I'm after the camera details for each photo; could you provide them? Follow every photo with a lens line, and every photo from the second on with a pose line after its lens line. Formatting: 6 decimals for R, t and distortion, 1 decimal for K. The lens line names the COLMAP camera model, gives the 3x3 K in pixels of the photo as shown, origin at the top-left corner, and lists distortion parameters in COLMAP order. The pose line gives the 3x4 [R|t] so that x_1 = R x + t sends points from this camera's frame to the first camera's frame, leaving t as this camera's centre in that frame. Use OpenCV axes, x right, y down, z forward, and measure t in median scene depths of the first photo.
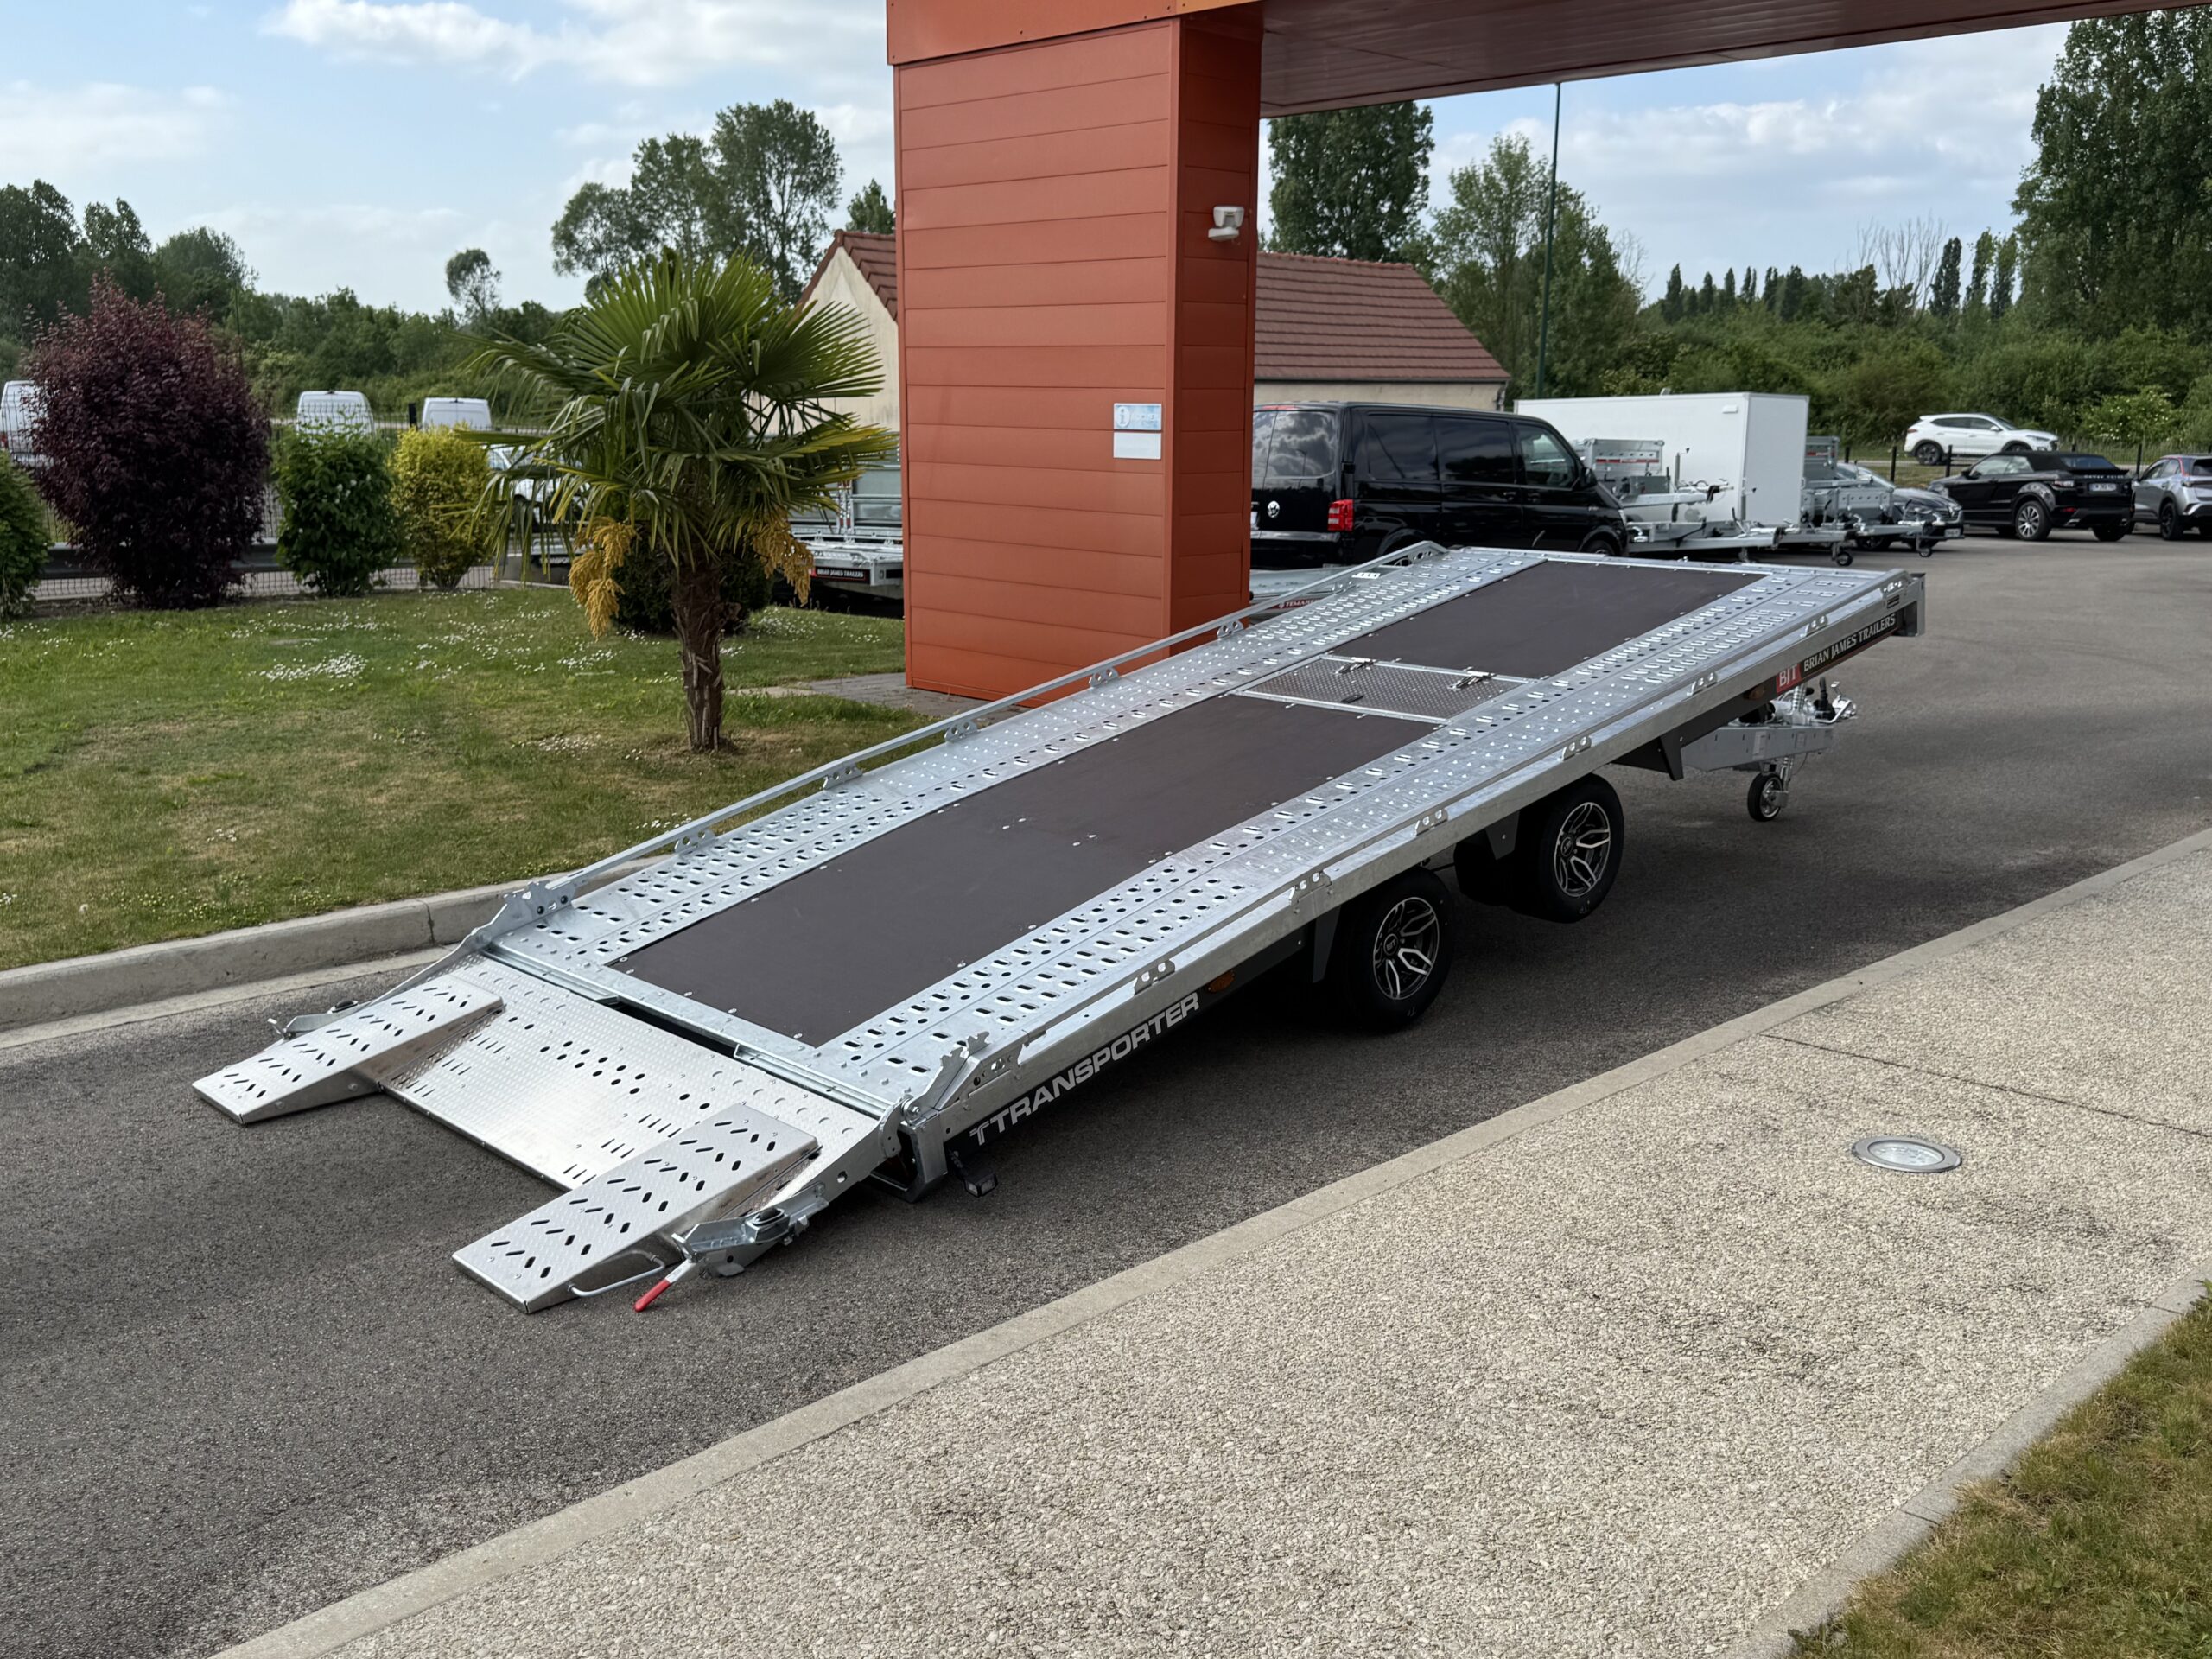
lens RADIAL K [[2005.4, 0, 1114.5], [0, 2005.4, 831.1], [0, 0, 1]] dist [0.211832, -0.471322]
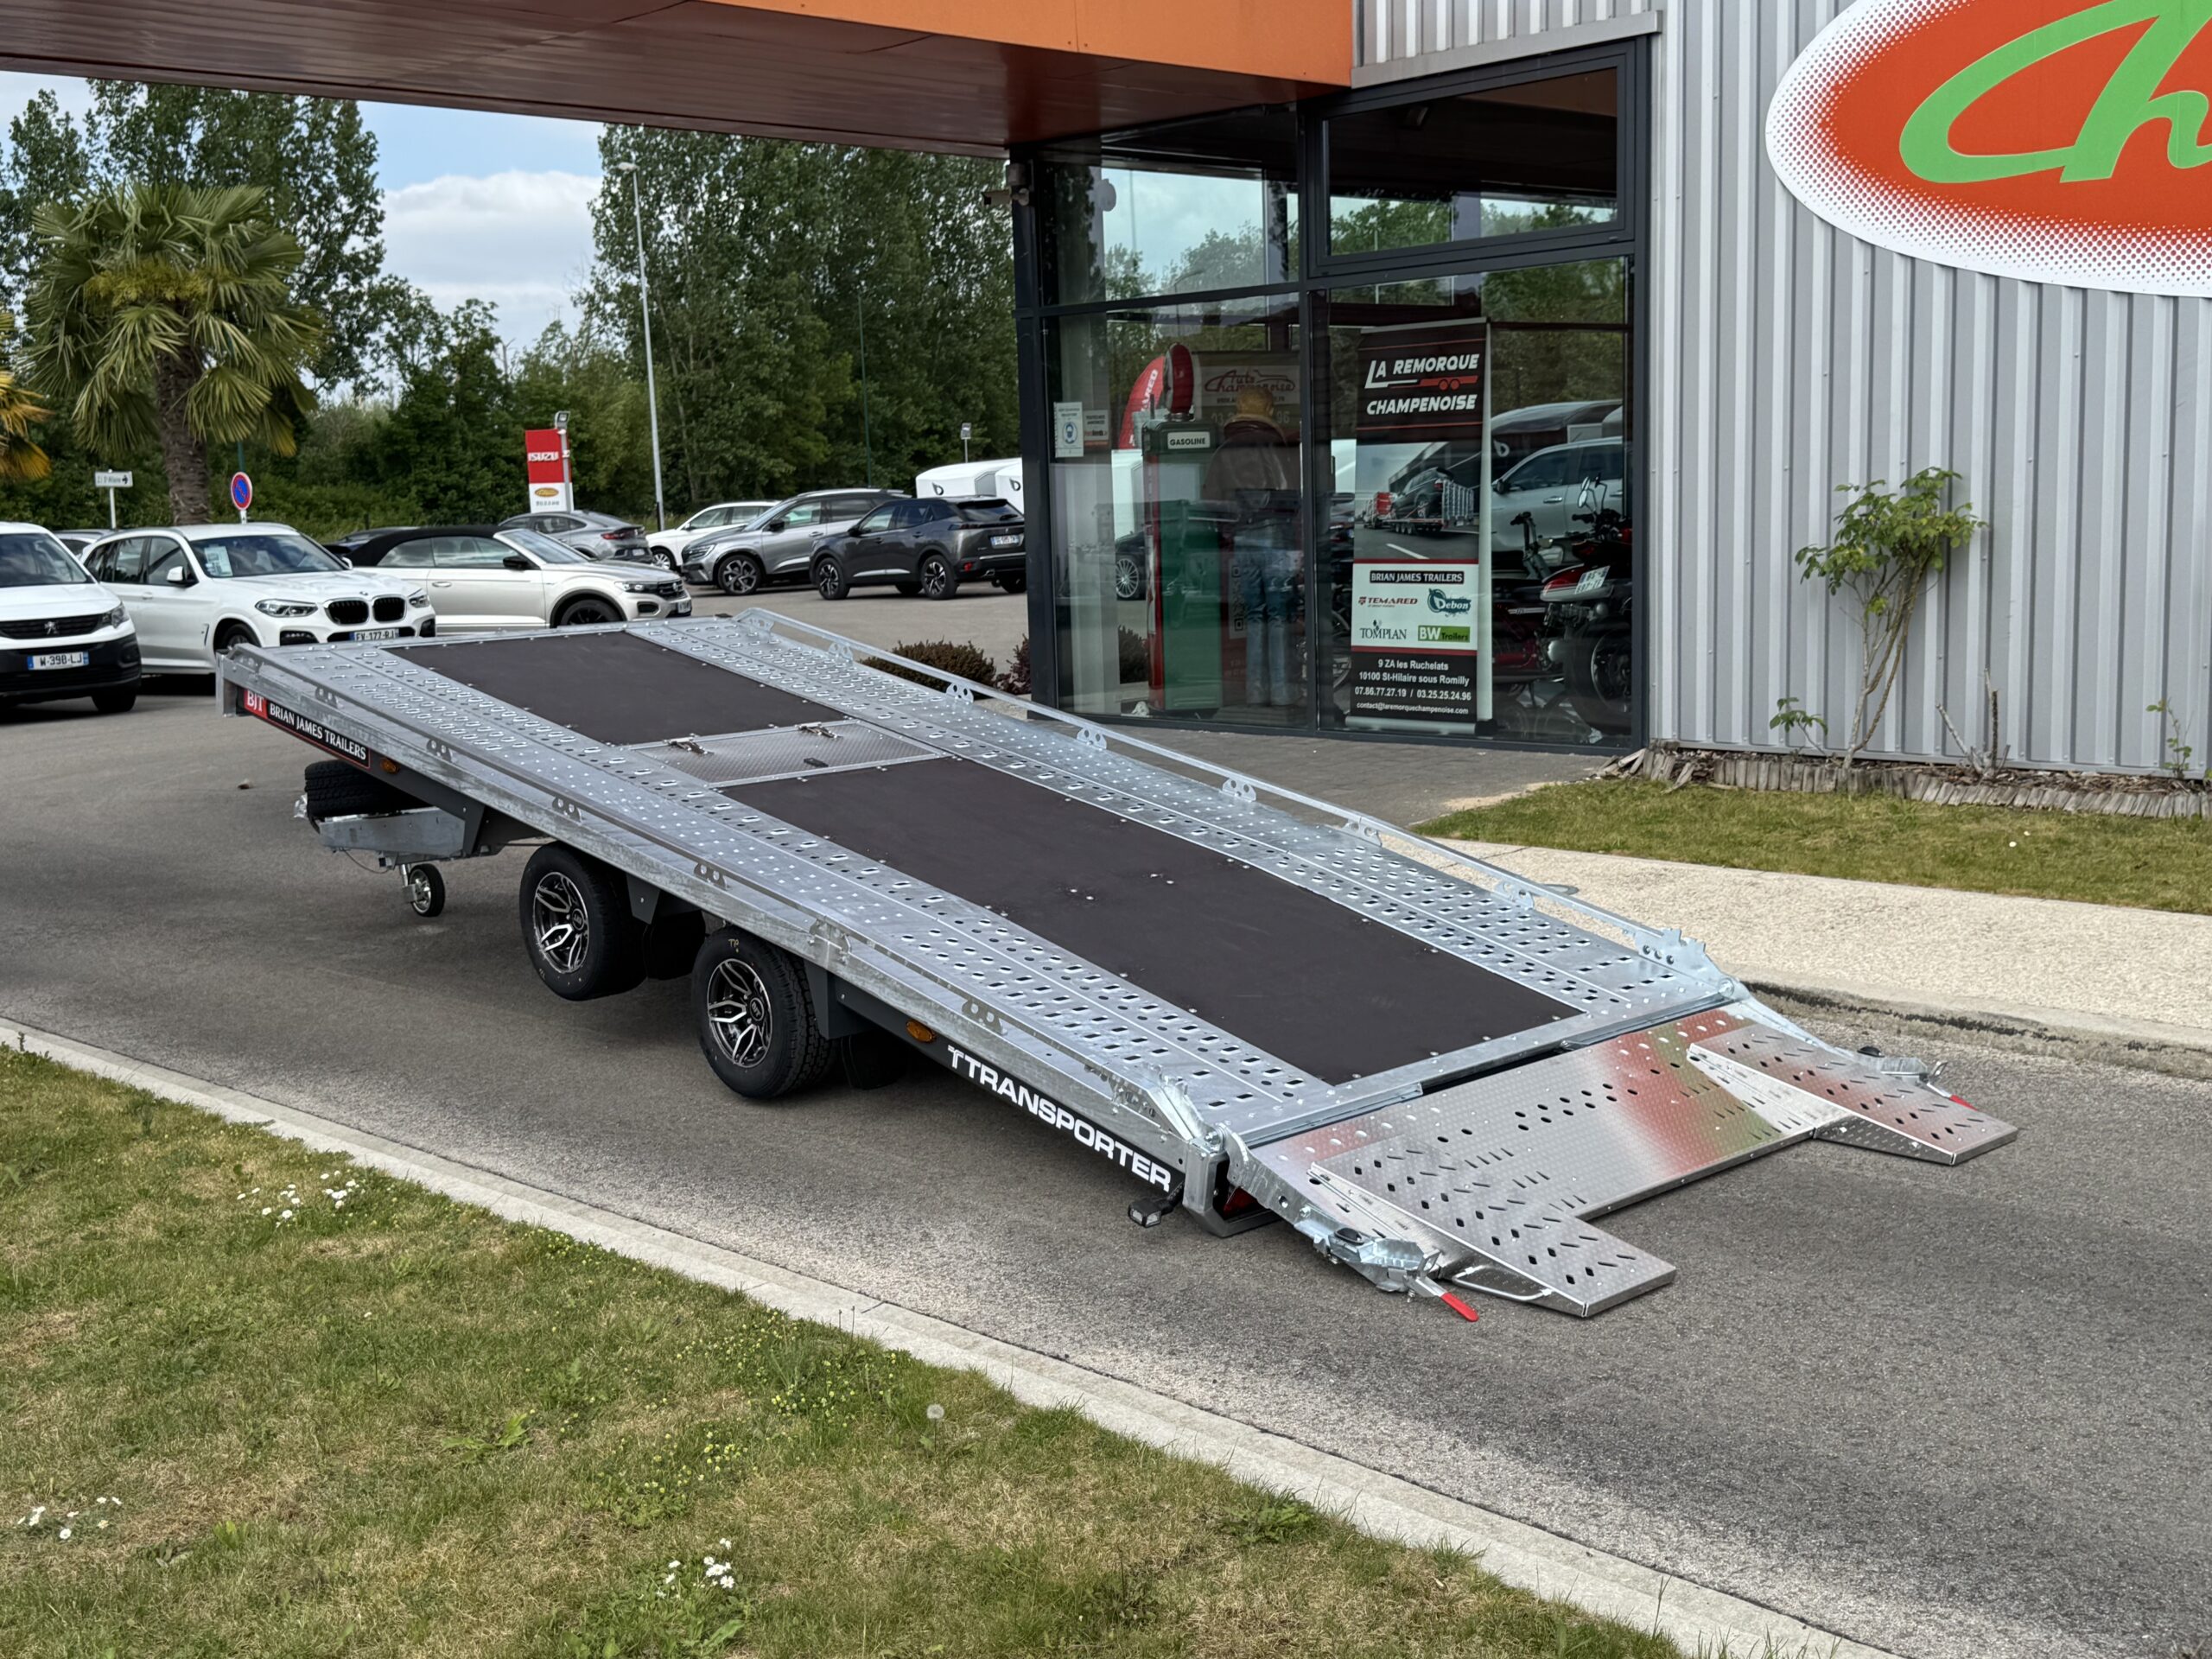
lens RADIAL K [[2474.2, 0, 1094.2], [0, 2474.2, 838.3], [0, 0, 1]] dist [0.221303, -0.526782]
pose [[0.001734, -0.152324, 0.988329, -0.401250], [0.244292, 0.958450, 0.147291, -0.066585], [-0.969700, 0.241186, 0.038874, 0.329594]]
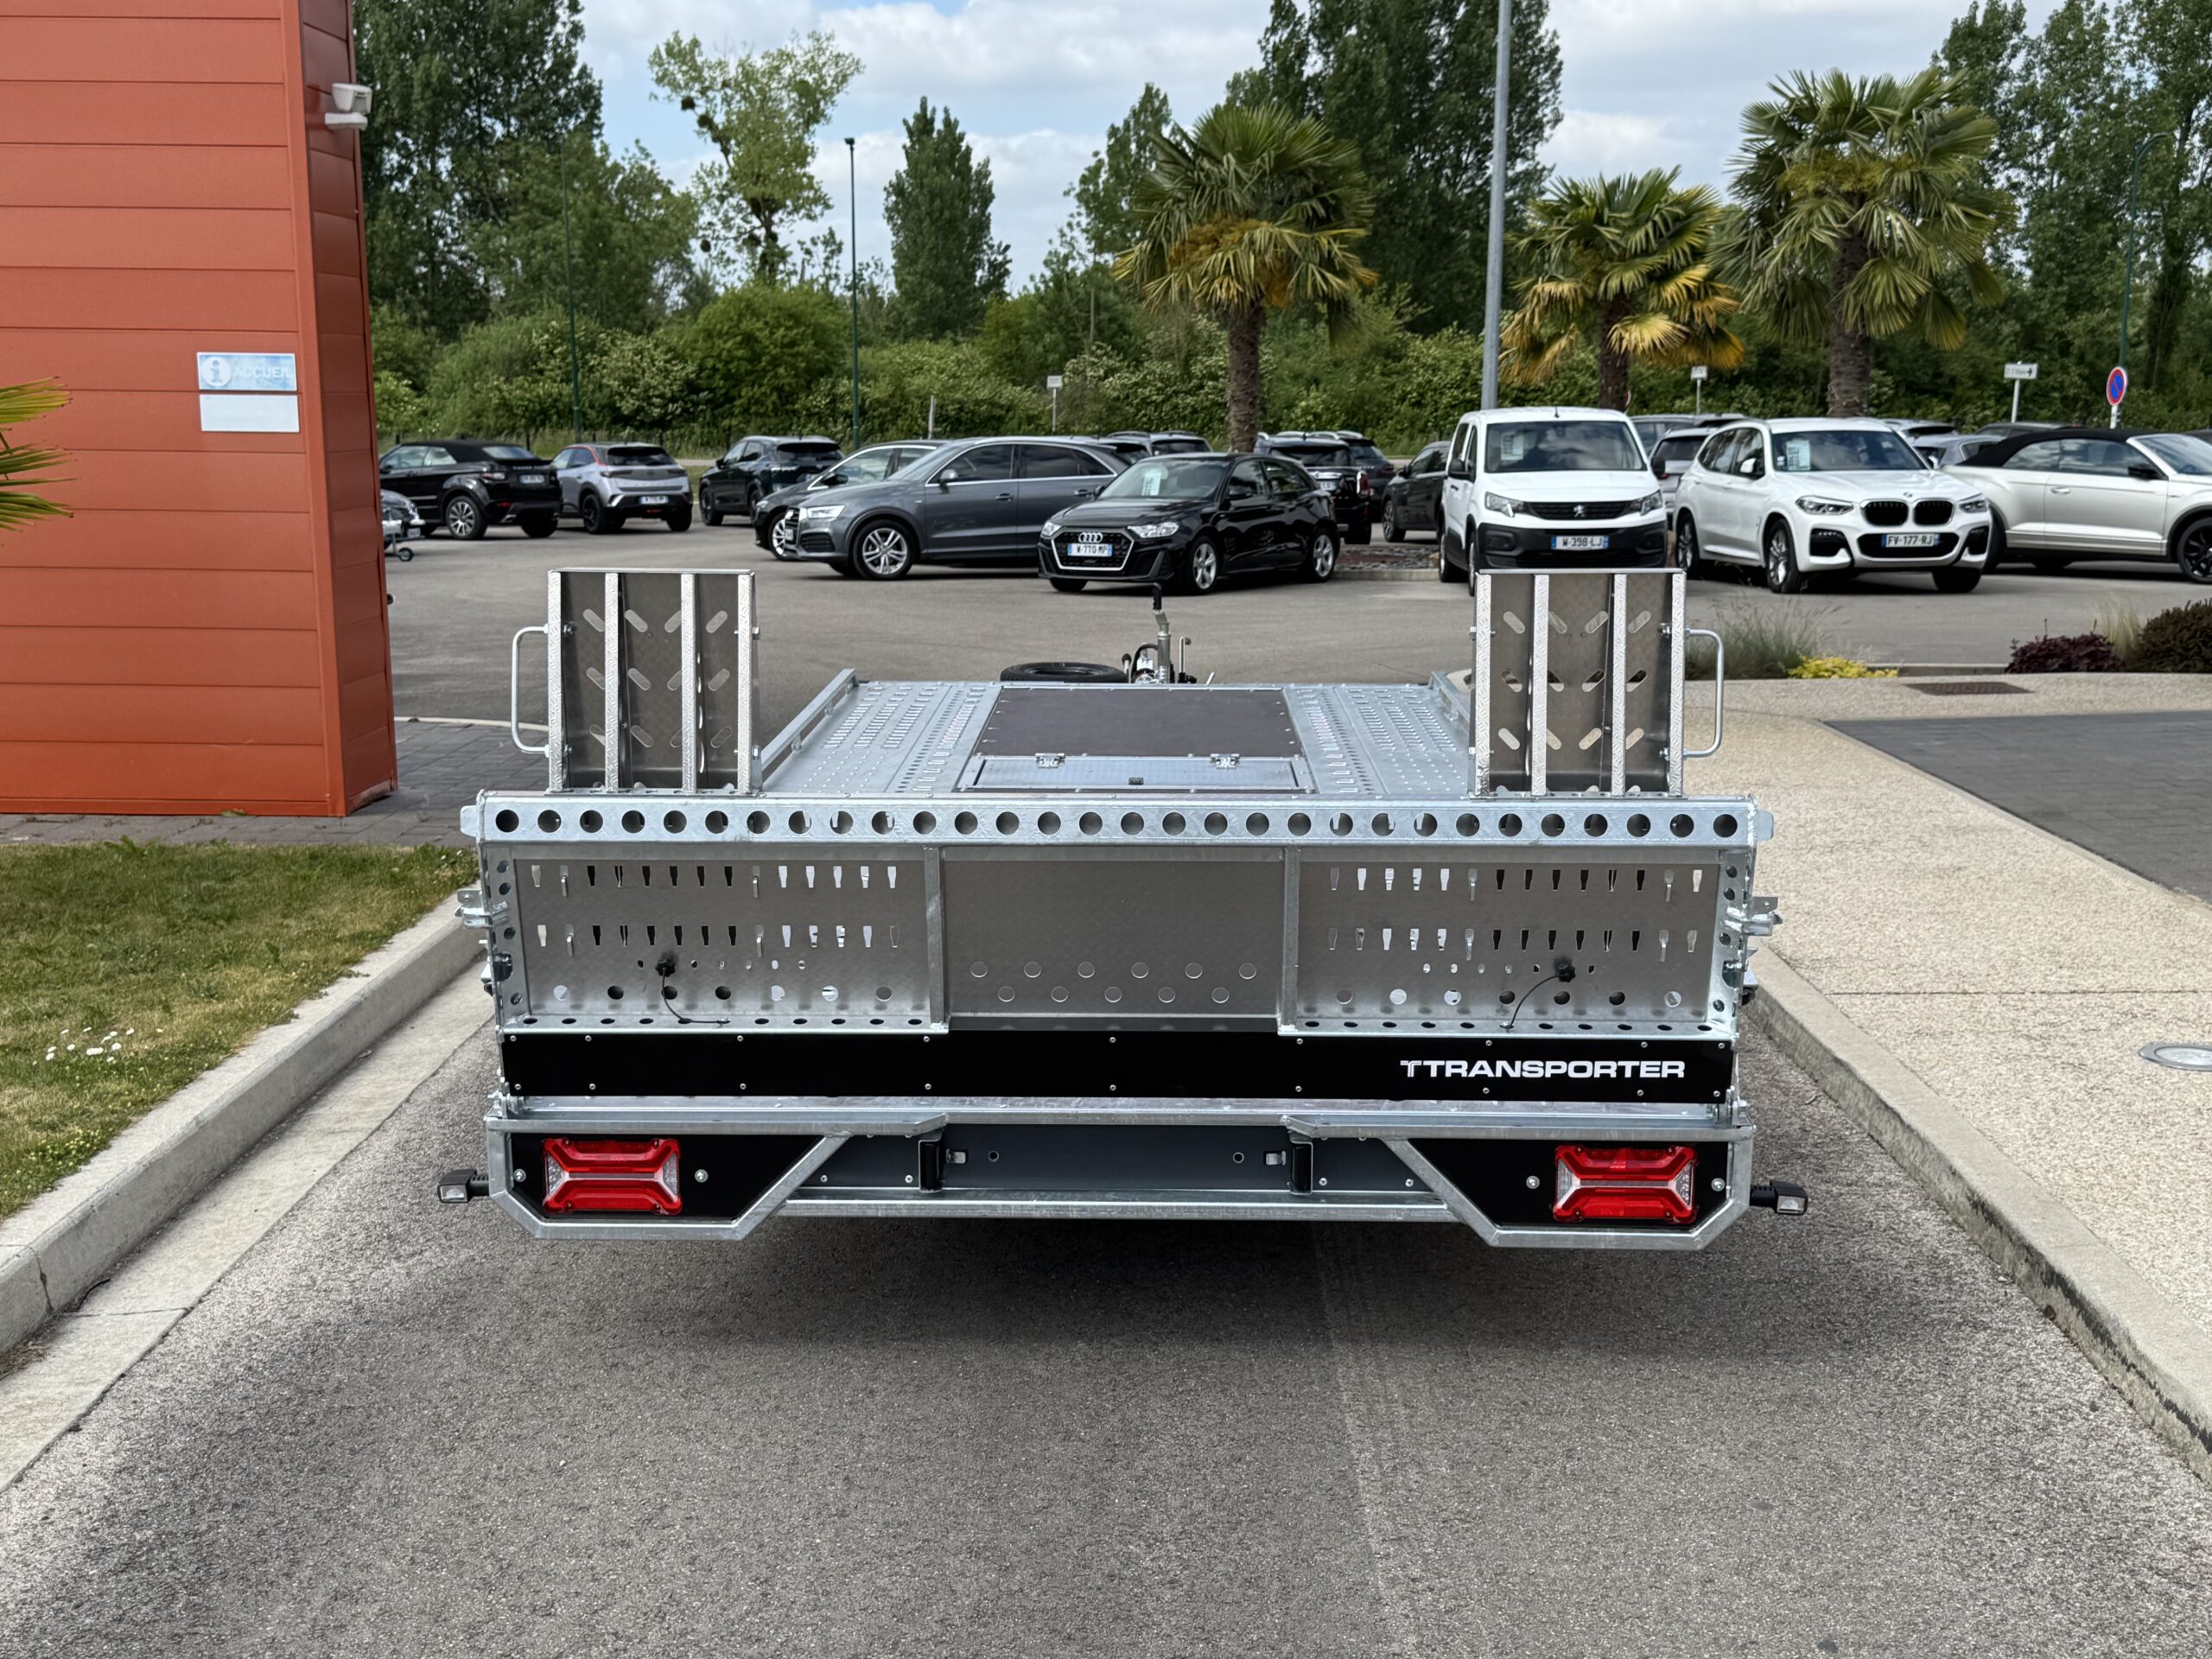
lens RADIAL K [[2349.1, 0, 1095.7], [0, 2349.1, 842.6], [0, 0, 1]] dist [0.208305, -0.462500]
pose [[0.711477, -0.133995, 0.689816, -0.218306], [0.148261, 0.988178, 0.039036, -0.020766], [-0.686891, 0.074499, 0.722932, 0.129814]]
